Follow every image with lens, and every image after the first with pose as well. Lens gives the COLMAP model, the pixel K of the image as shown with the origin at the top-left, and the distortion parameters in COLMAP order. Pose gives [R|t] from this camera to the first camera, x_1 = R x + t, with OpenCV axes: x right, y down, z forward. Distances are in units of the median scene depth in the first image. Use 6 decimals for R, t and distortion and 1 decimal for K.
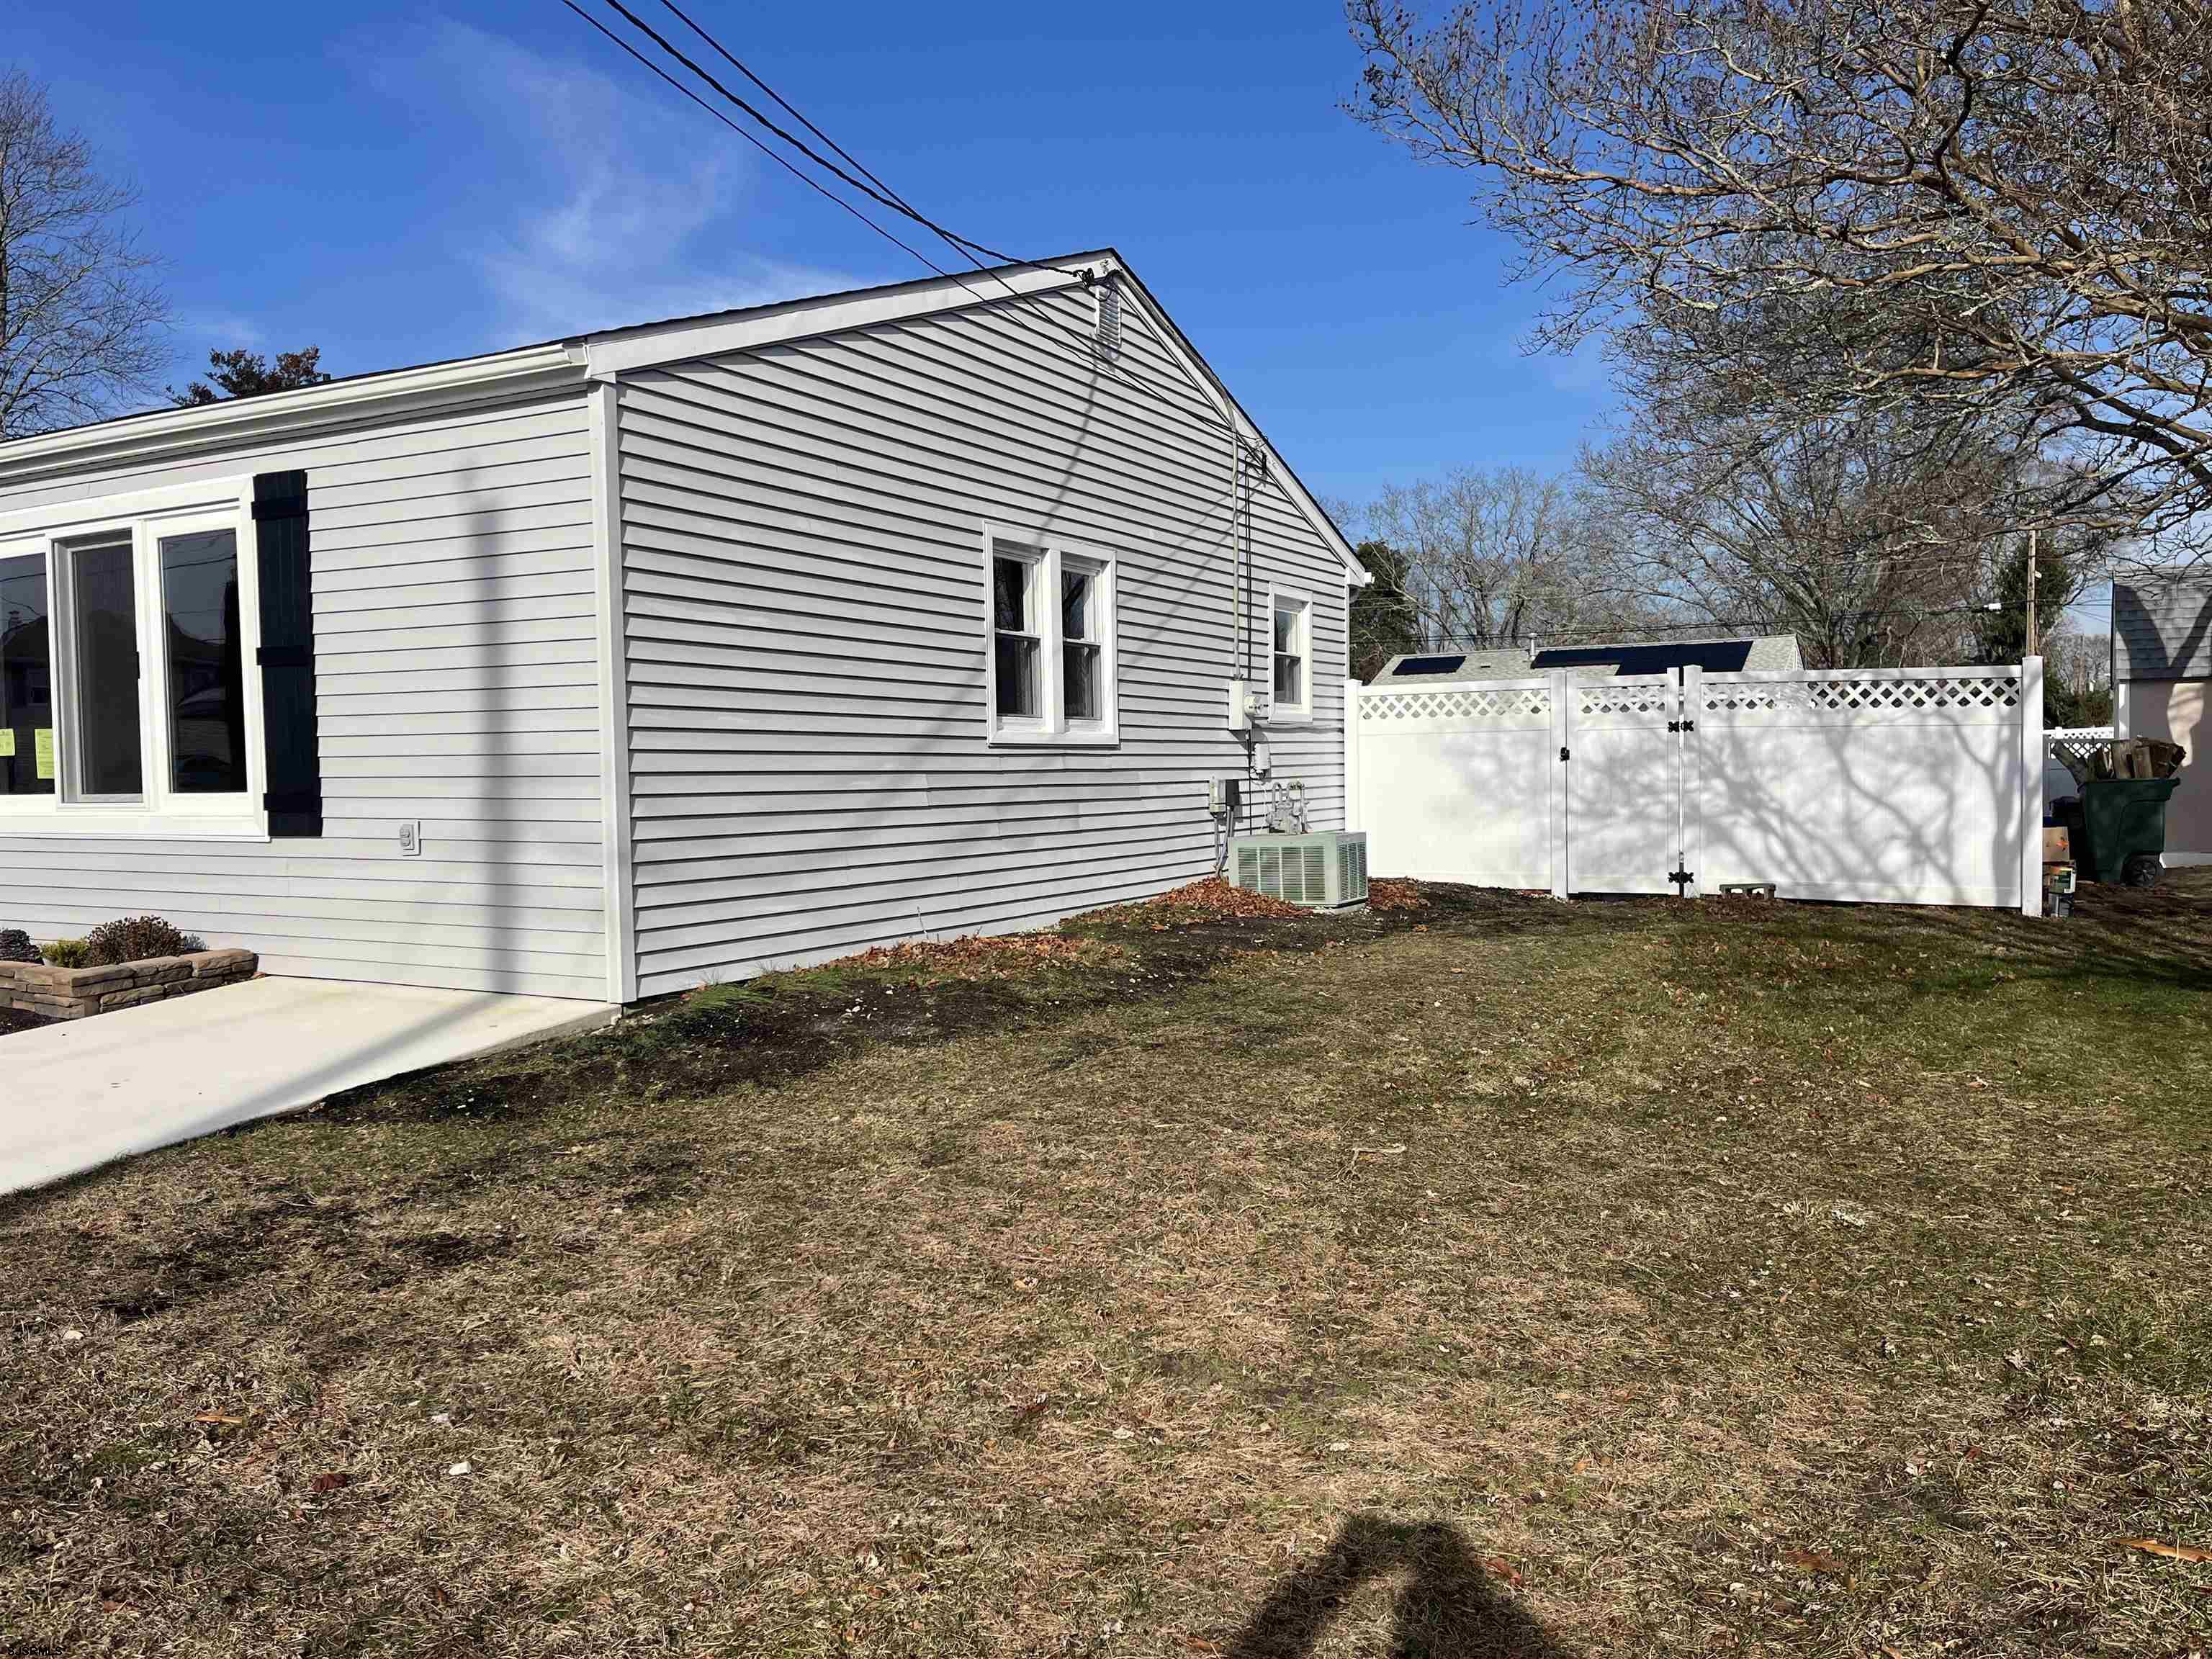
lens RADIAL K [[1680.3, 0, 1119.0], [0, 1680.3, 835.1], [0, 0, 1]] dist [0.066415, -0.075045]
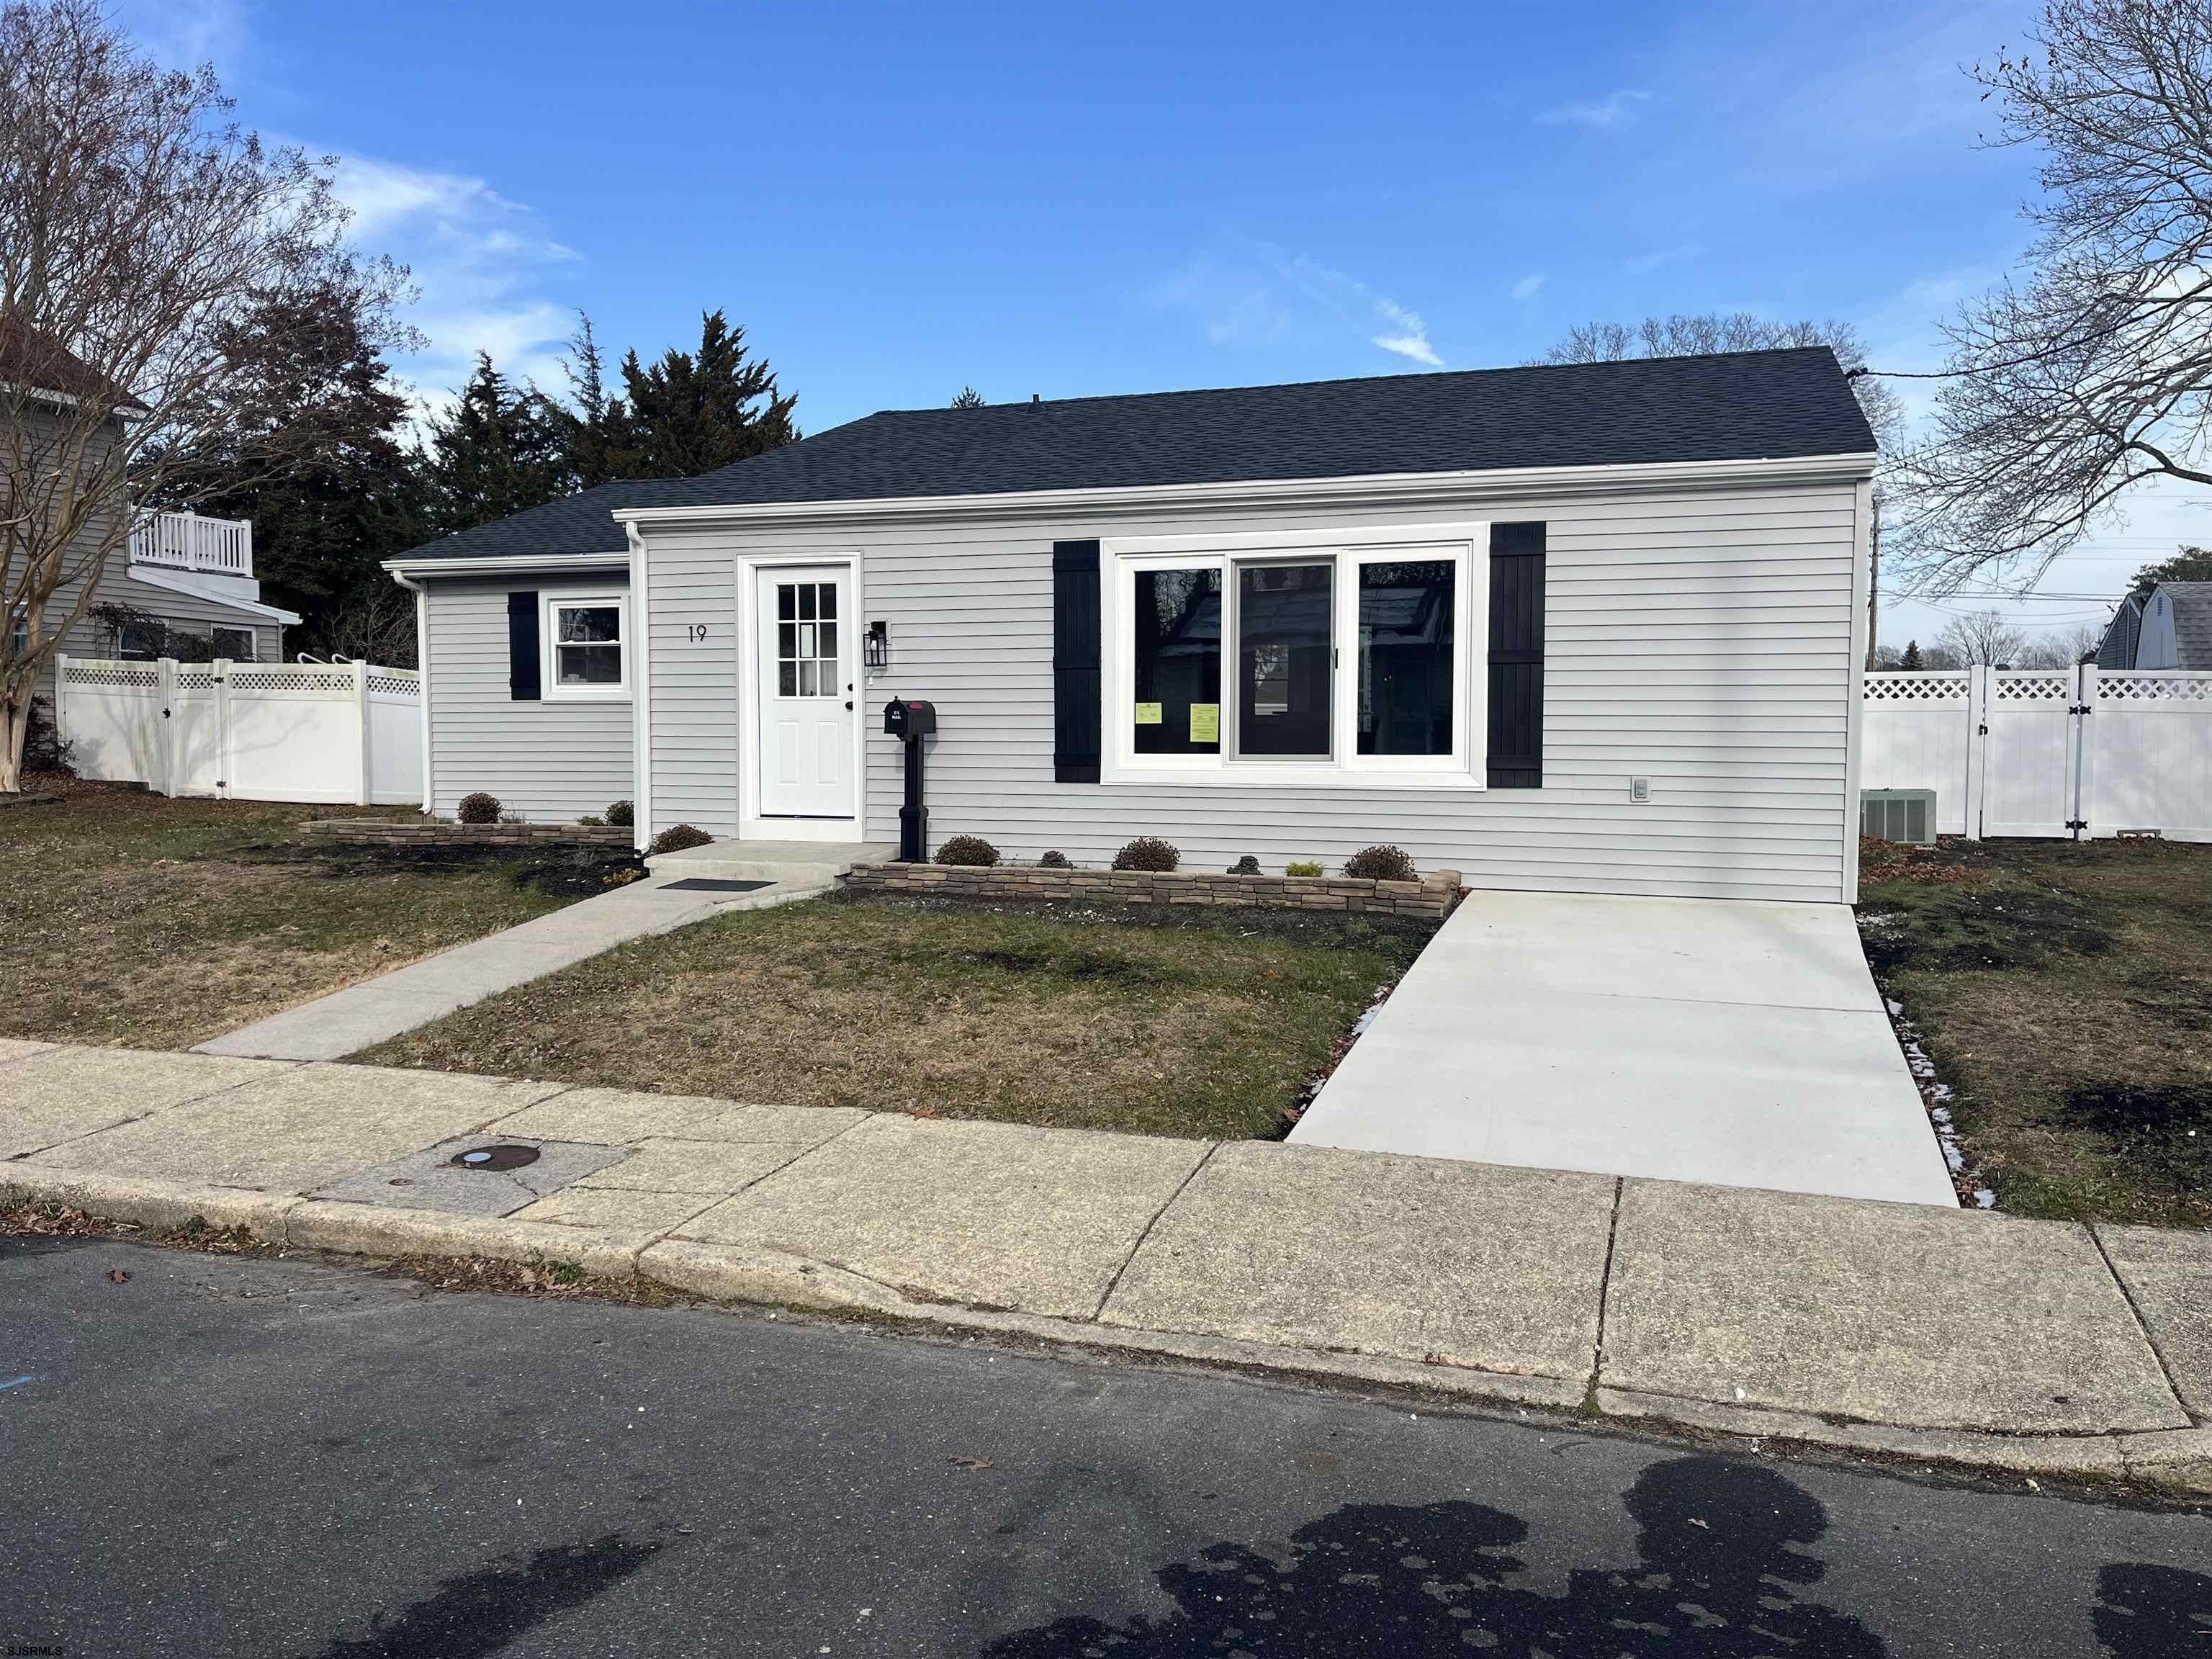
lens RADIAL K [[1680.3, 0, 1119.0], [0, 1680.3, 835.1], [0, 0, 1]] dist [0.066415, -0.075045]
pose [[0.984927, 0.001469, 0.172965, -0.928795], [-0.005756, 0.999688, 0.024286, 0.007540], [-0.172876, -0.024916, 0.984628, -0.263566]]
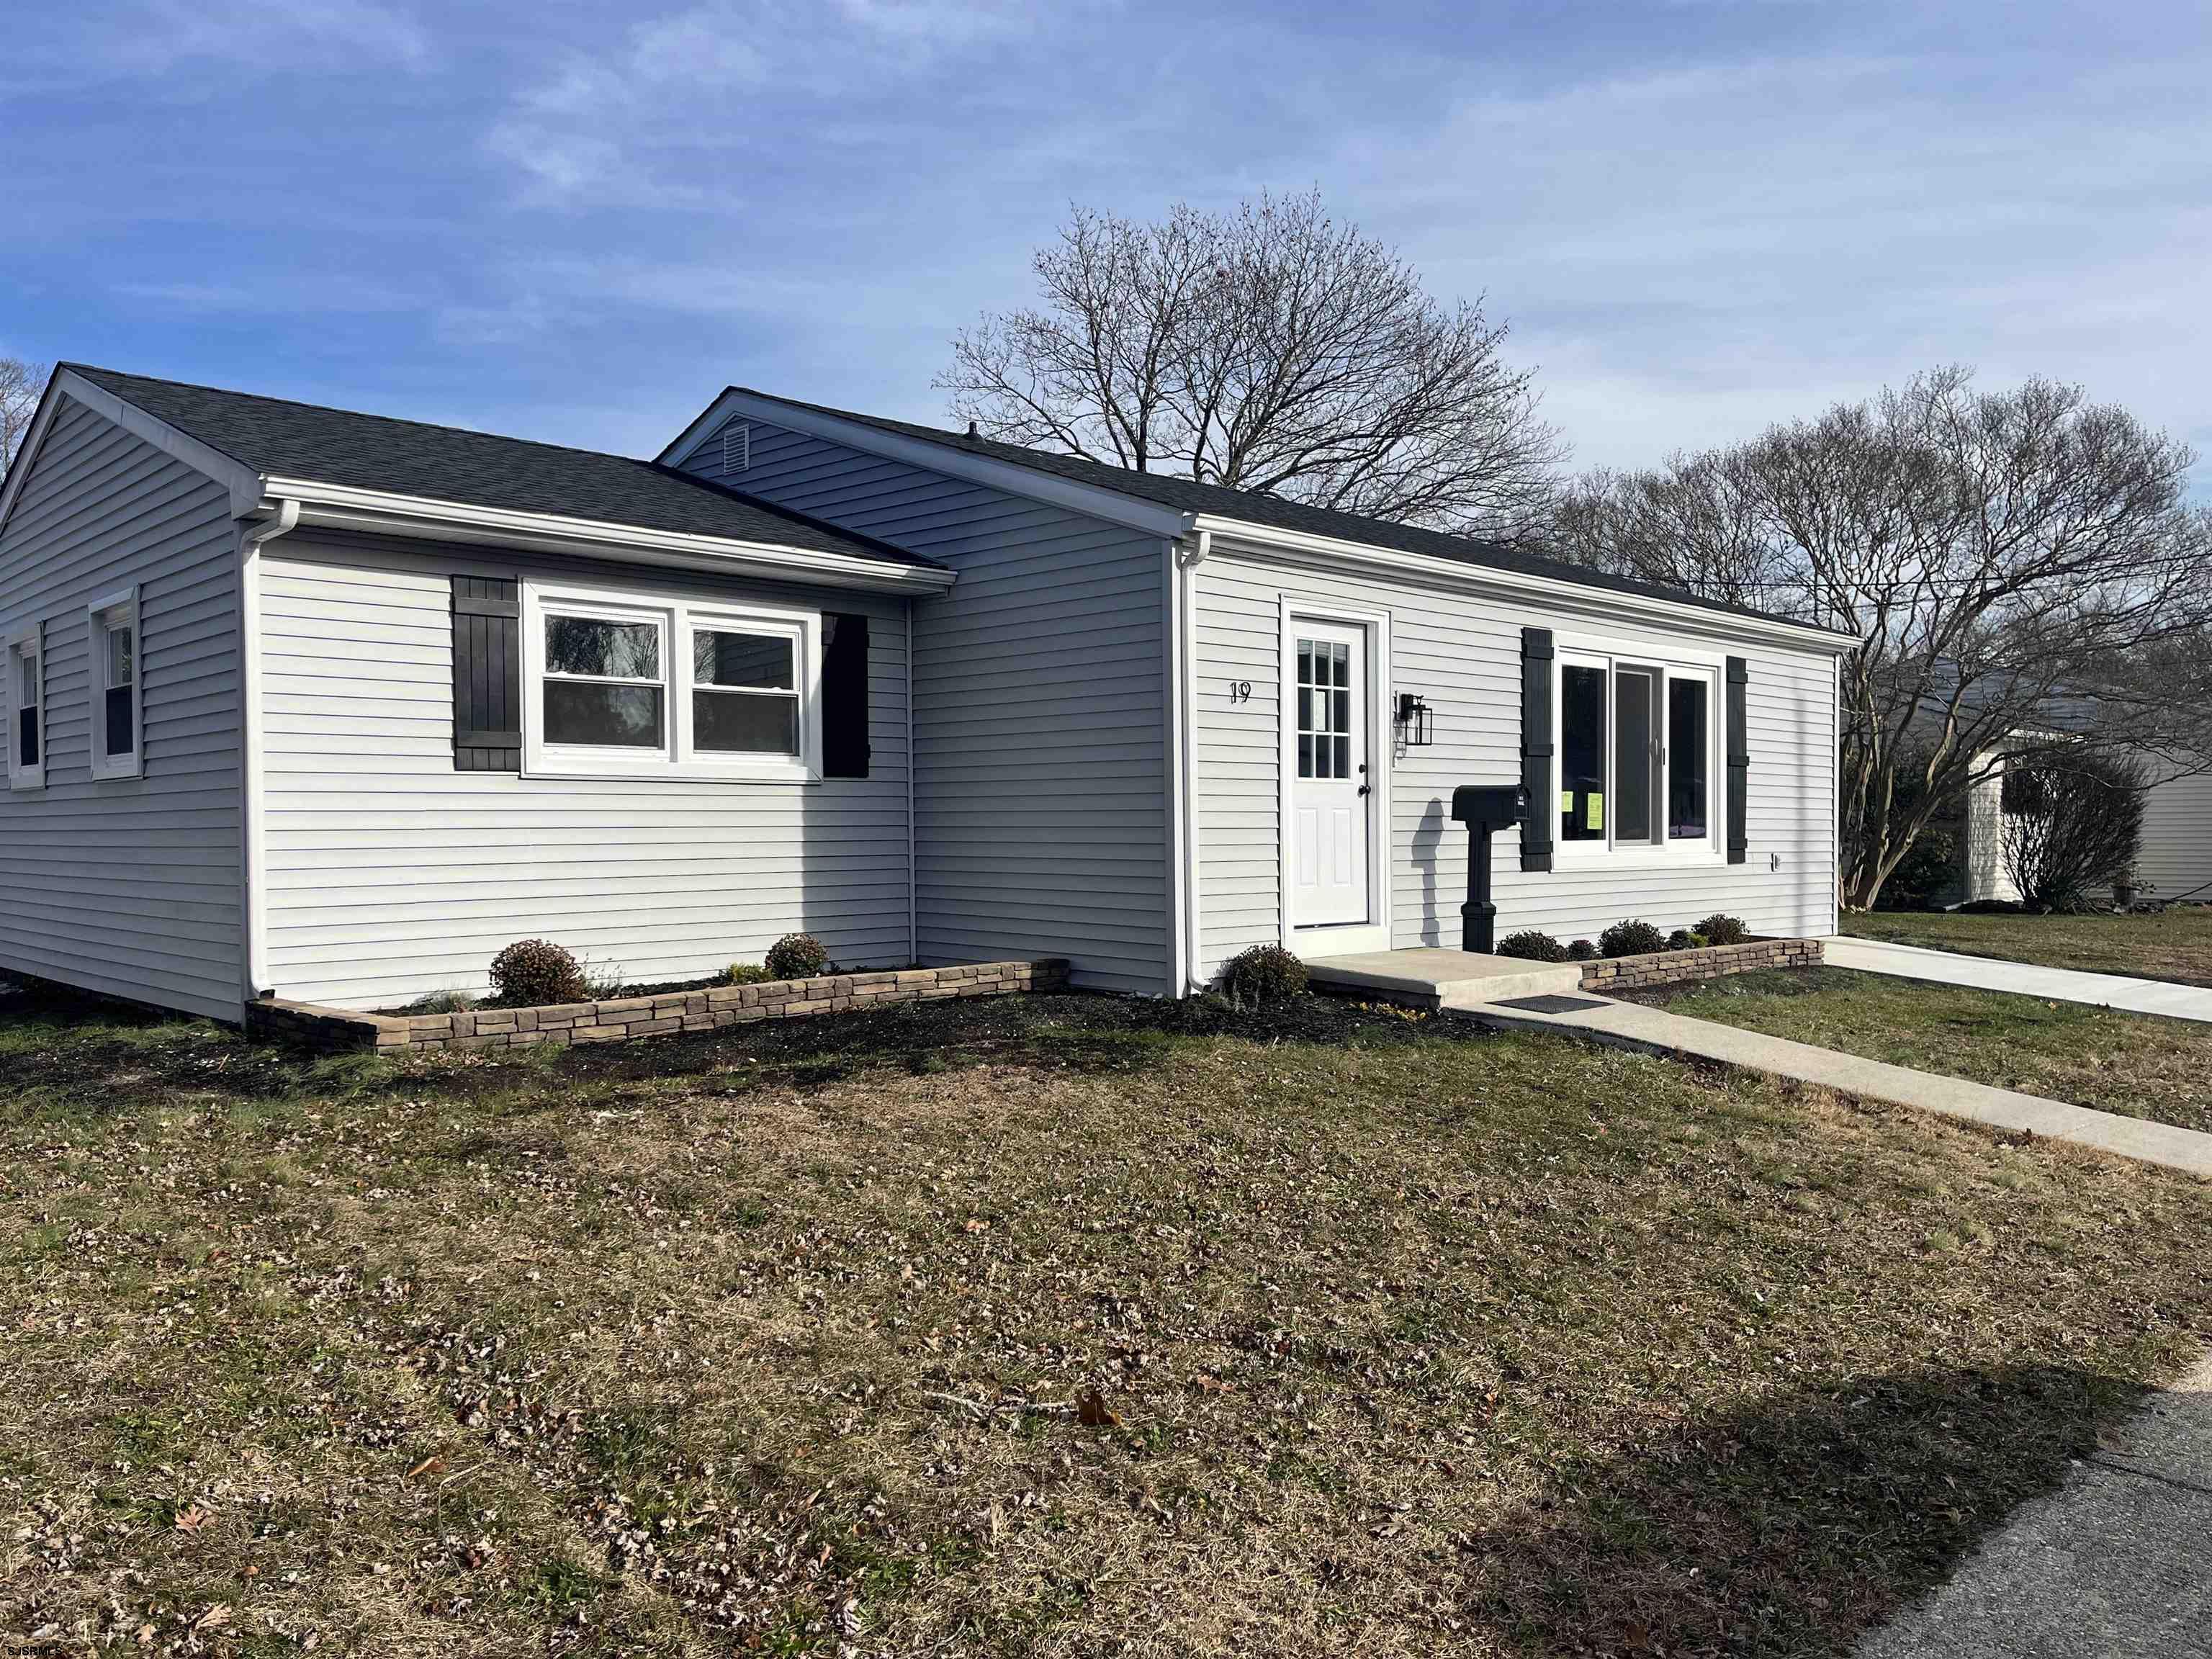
lens RADIAL K [[1688.8, 0, 1106.0], [0, 1688.8, 829.5], [0, 0, 1]] dist [0.131052, 0.000027]
pose [[0.278985, 0.010805, 0.960235, -2.111827], [0.041601, 0.998862, -0.023326, -0.016927], [-0.959394, 0.046454, 0.278218, 1.007479]]
